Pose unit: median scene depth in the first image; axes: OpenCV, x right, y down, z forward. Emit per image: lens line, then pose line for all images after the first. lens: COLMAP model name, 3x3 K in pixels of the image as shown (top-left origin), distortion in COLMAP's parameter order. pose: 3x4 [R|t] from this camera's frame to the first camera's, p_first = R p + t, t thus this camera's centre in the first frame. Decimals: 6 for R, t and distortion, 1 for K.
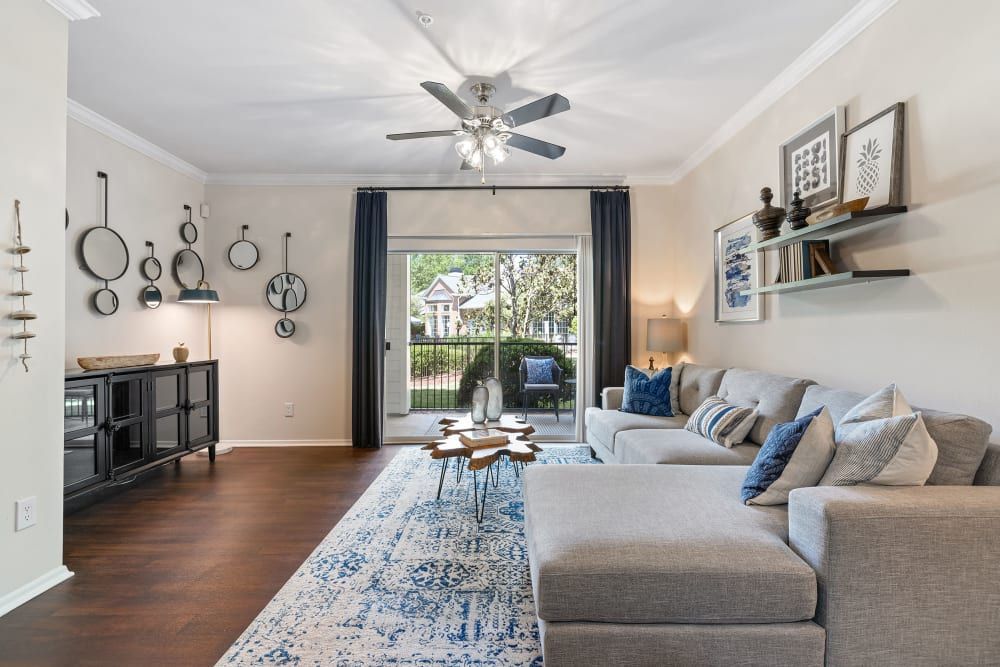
lens RADIAL K [[459.7, 0, 500.0], [0, 459.7, 333.5], [0, 0, 1]] dist [0.002581, 0.000119]
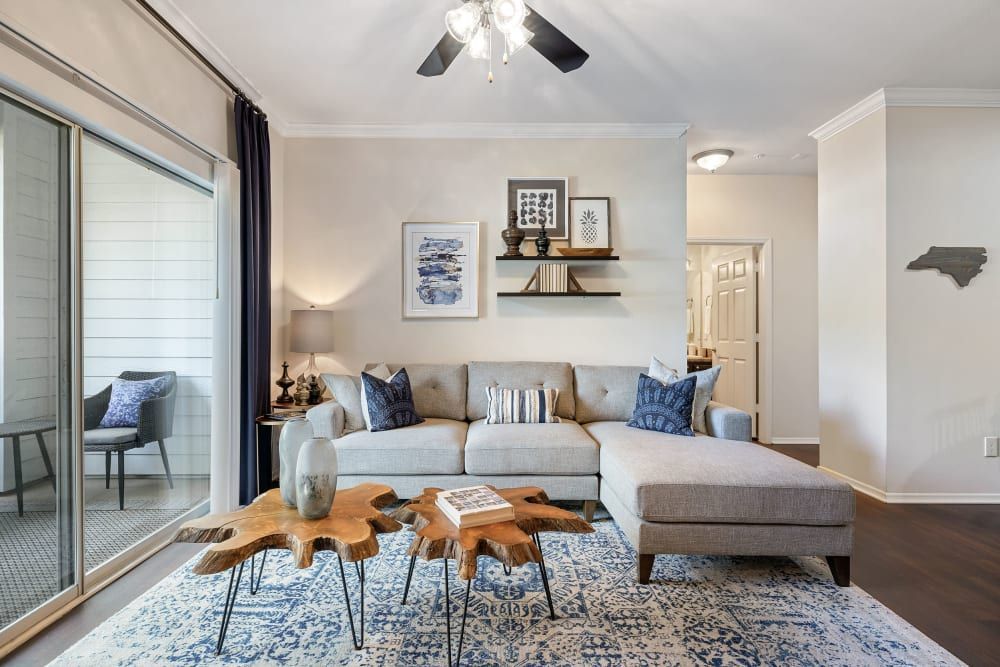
lens RADIAL K [[480.0, 0, 500.0], [0, 480.0, 333.5], [0, 0, 1]] dist [-0.006128, -0.000454]
pose [[-0.003833, -0.008551, 0.999956, -0.749179], [-0.000506, 0.999963, 0.008549, -0.000819], [-0.999993, -0.000473, -0.003837, 1.116296]]
